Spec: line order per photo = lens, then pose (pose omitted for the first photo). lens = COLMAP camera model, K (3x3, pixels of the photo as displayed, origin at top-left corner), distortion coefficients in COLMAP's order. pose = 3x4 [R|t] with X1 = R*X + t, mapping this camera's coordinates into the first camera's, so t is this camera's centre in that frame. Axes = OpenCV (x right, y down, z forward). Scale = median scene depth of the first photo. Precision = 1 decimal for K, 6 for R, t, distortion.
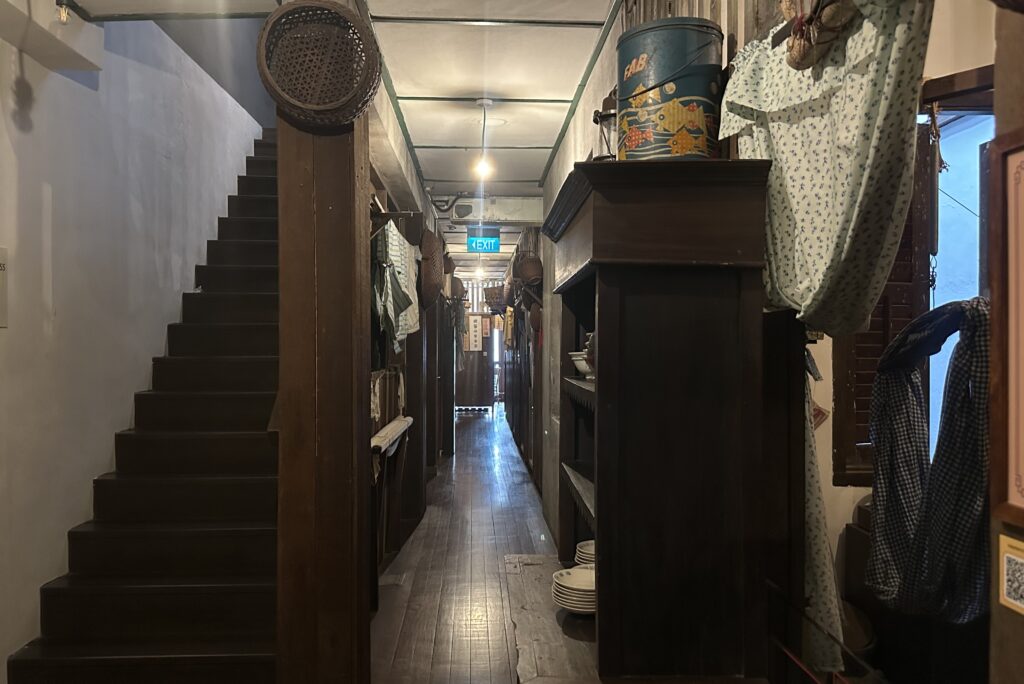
lens RADIAL K [[796.2, 0, 512.2], [0, 796.2, 343.4], [0, 0, 1]] dist [-0.001593, -0.000005]
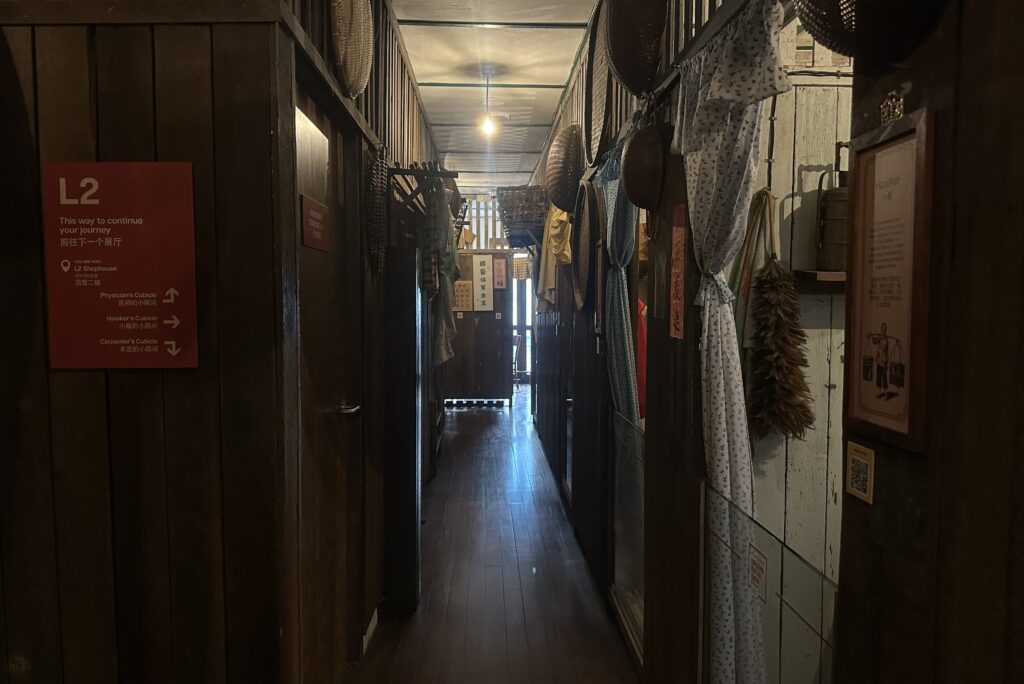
lens RADIAL K [[737.7, 0, 511.3], [0, 737.7, 342.4], [0, 0, 1]] dist [0.001892, 0.000043]
pose [[0.999946, -0.001283, -0.010352, -0.017777], [0.001883, 0.998301, 0.058243, 0.000344], [0.010259, -0.058260, 0.998249, 0.416051]]
